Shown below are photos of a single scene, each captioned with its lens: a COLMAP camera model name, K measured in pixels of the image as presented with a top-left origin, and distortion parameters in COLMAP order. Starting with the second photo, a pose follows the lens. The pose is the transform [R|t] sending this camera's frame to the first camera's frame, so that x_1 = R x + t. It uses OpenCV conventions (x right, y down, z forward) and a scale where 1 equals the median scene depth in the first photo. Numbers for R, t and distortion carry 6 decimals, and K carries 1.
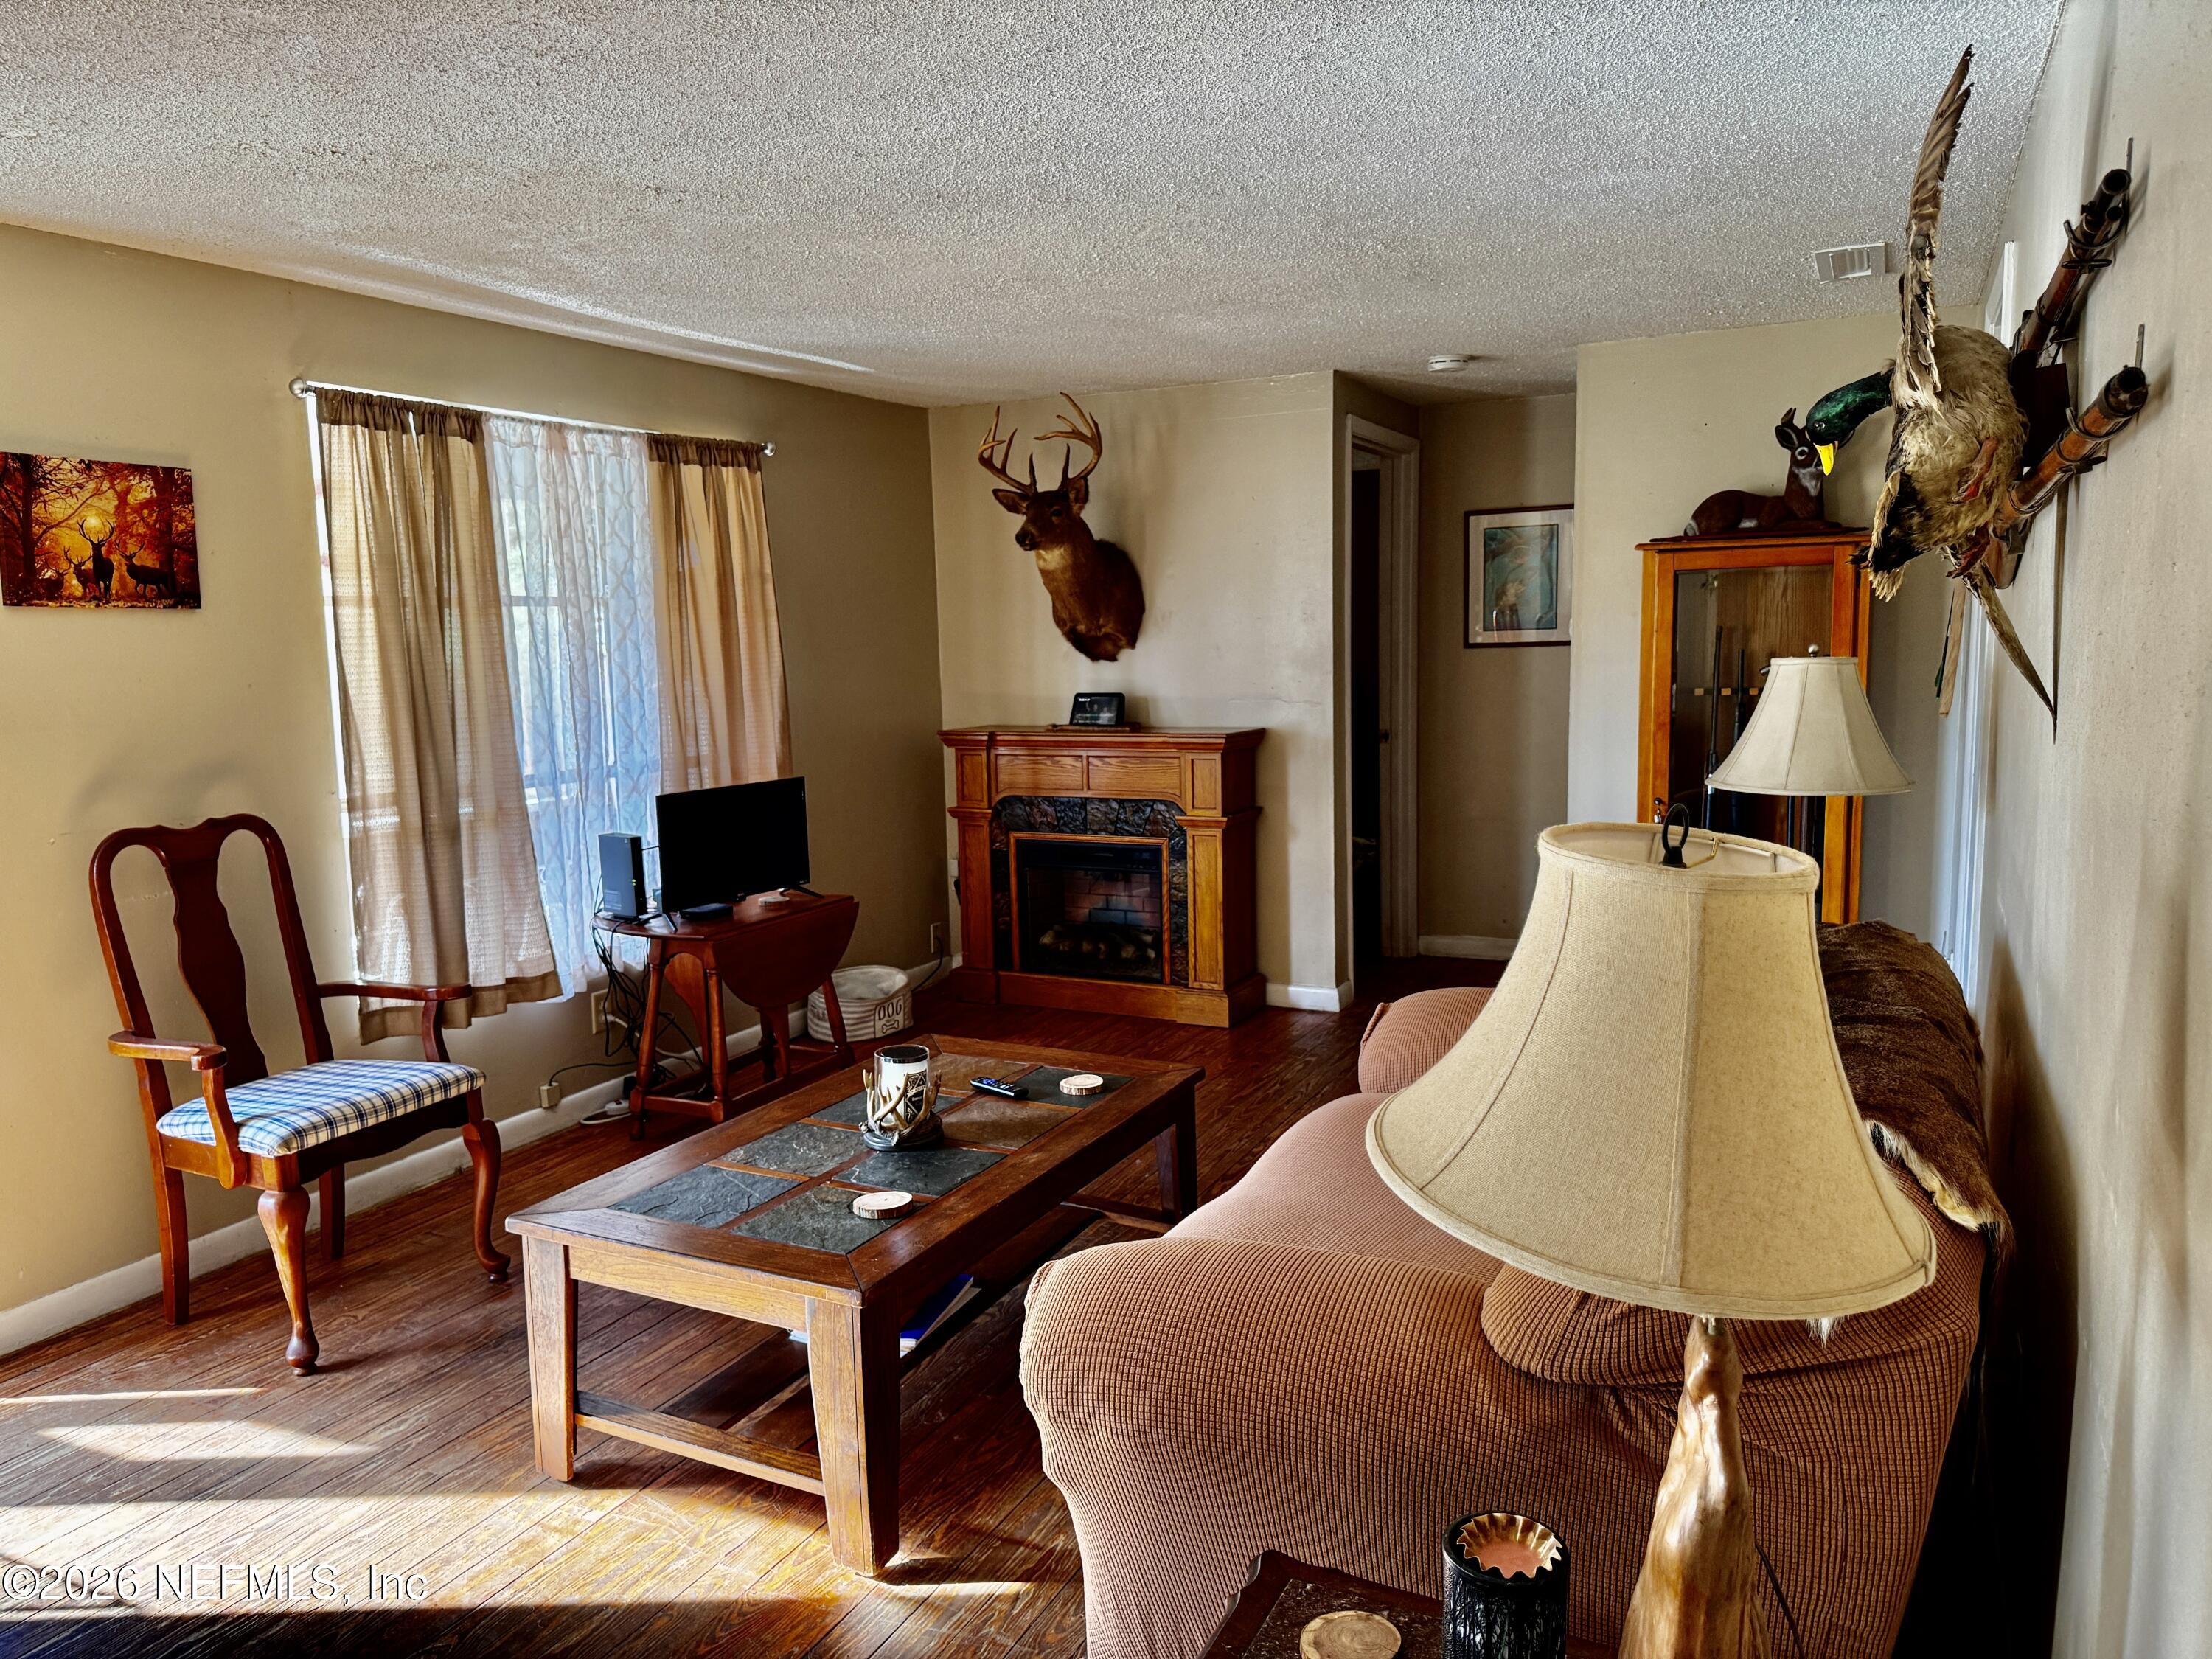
lens RADIAL K [[1517.6, 0, 1106.0], [0, 1517.6, 829.5], [0, 0, 1]] dist [0.132946, 0.000012]
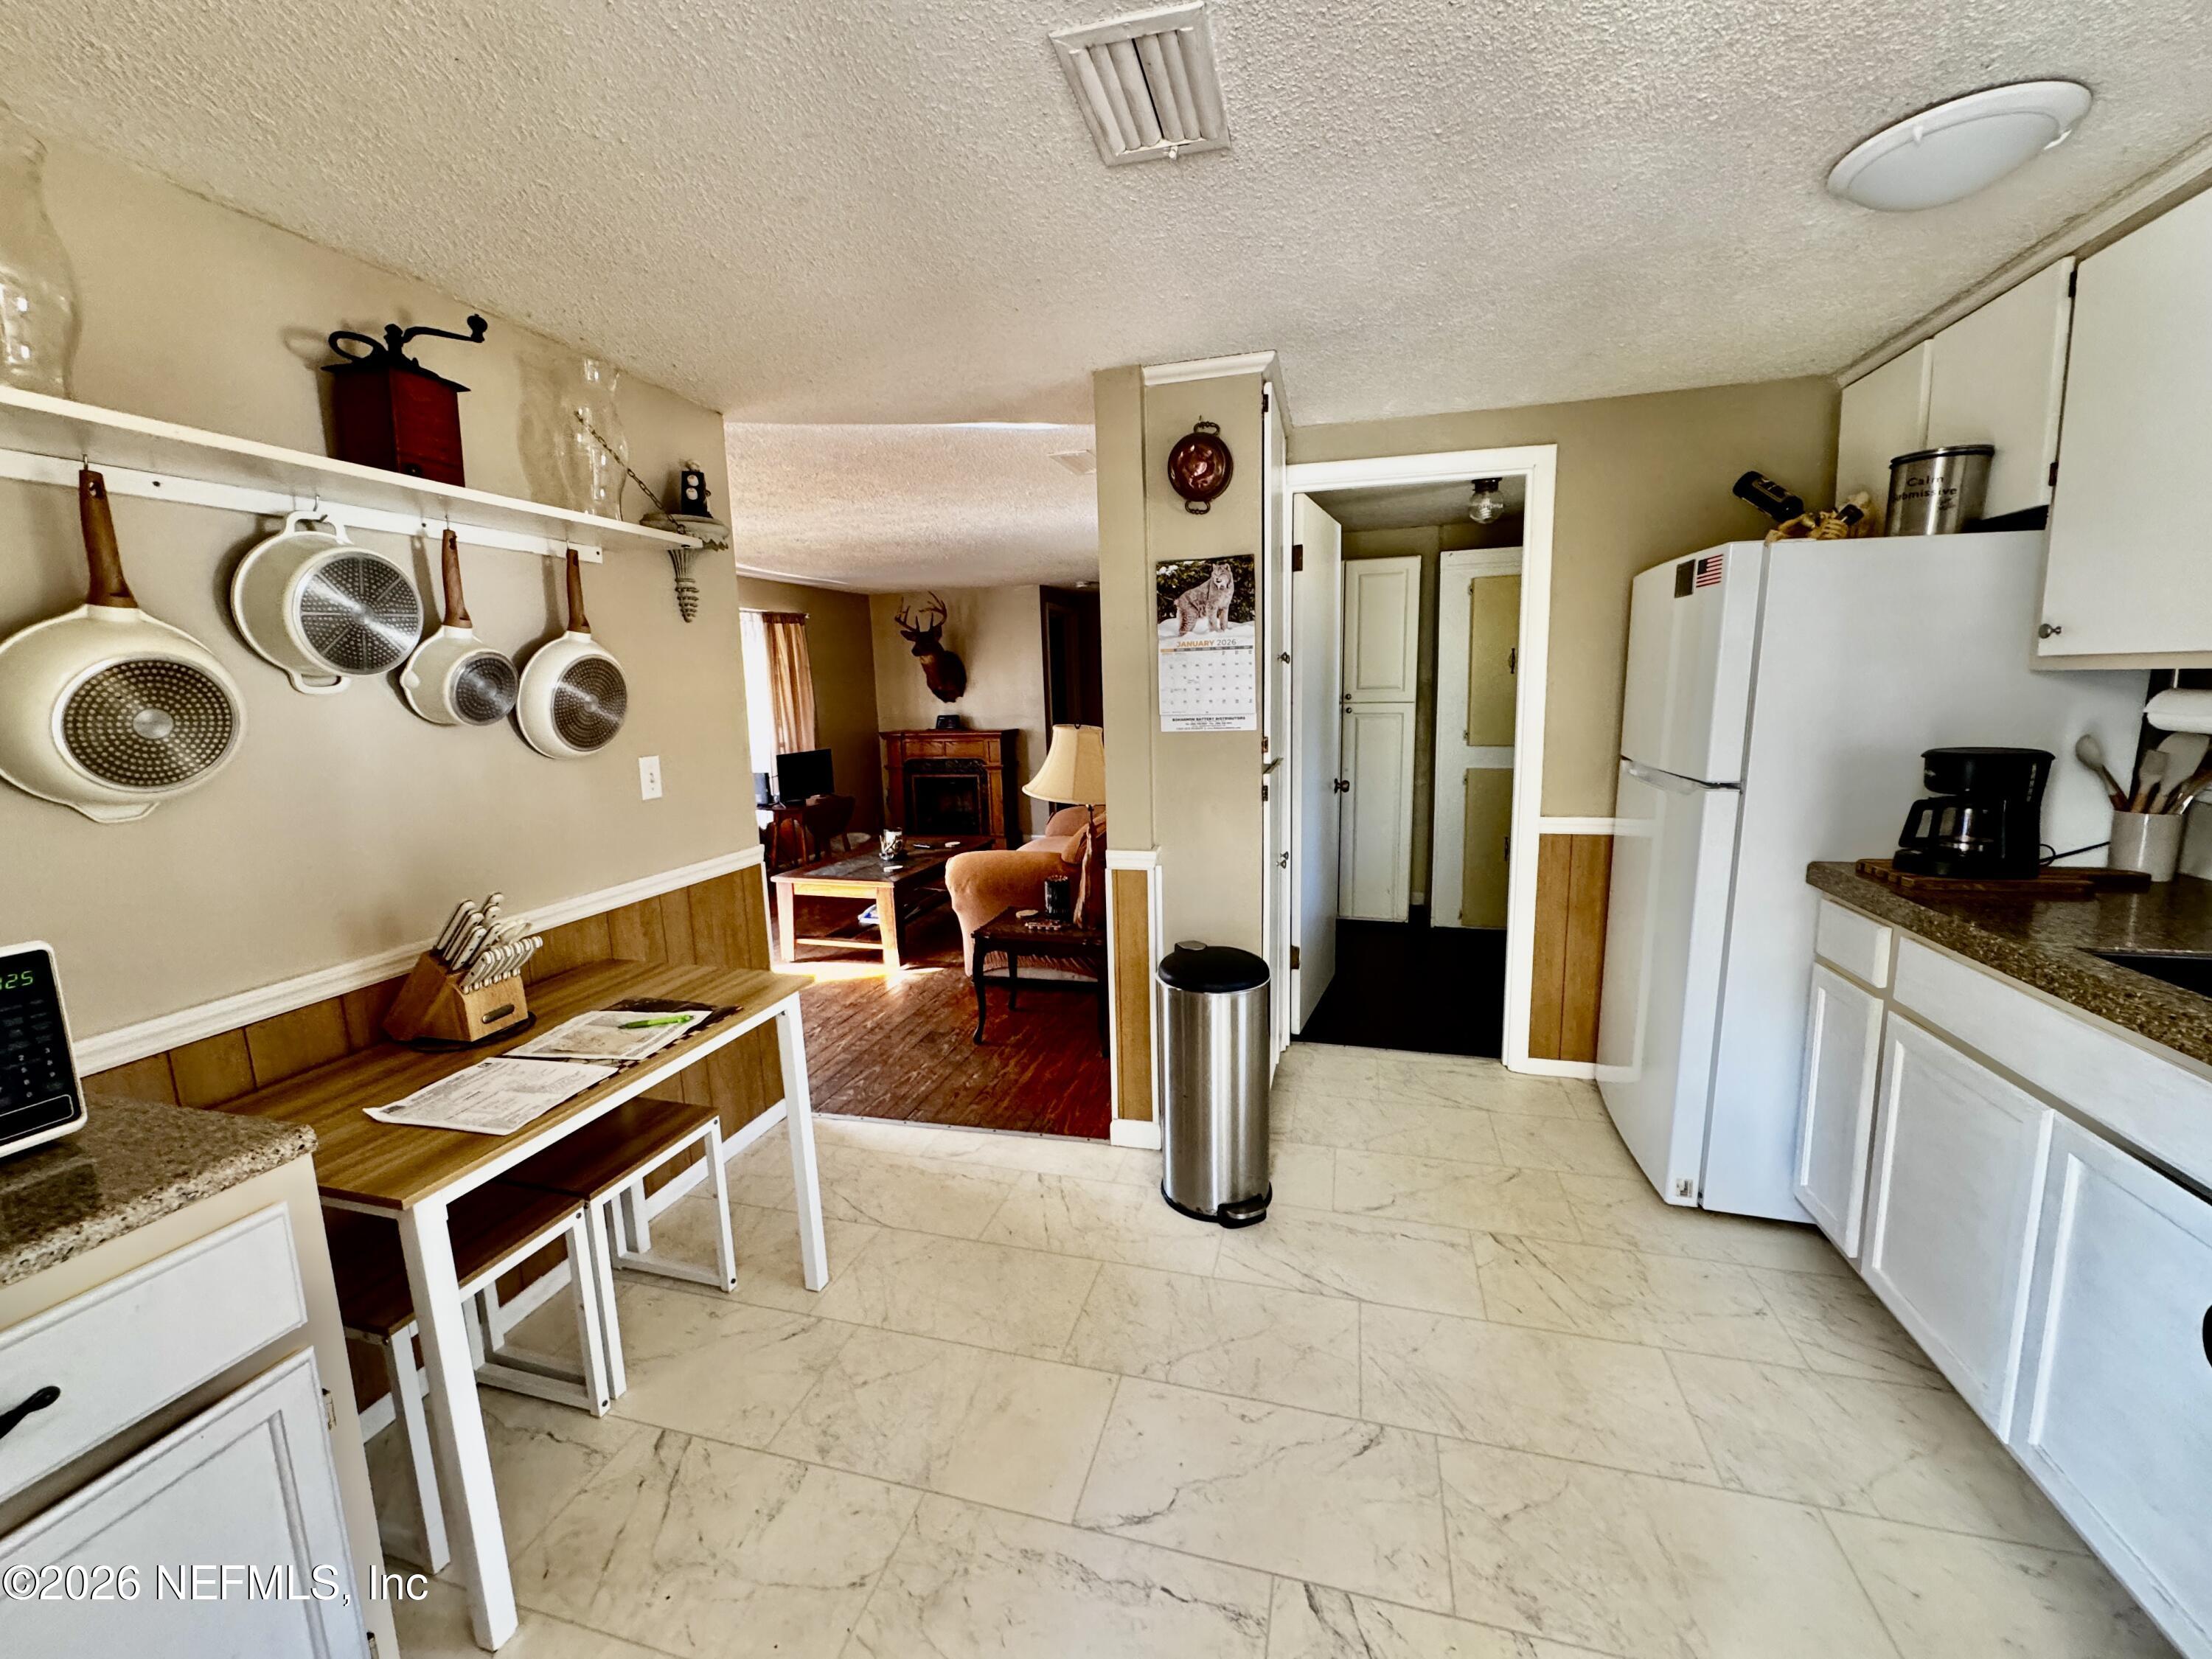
lens RADIAL K [[884.3, 0, 1113.3], [0, 884.3, 823.1], [0, 0, 1]] dist [-0.001785, -0.000246]
pose [[0.981322, -0.035115, 0.189143, -0.019841], [0.031476, 0.999258, 0.022209, 0.059801], [-0.189782, -0.015840, 0.981698, -0.437024]]
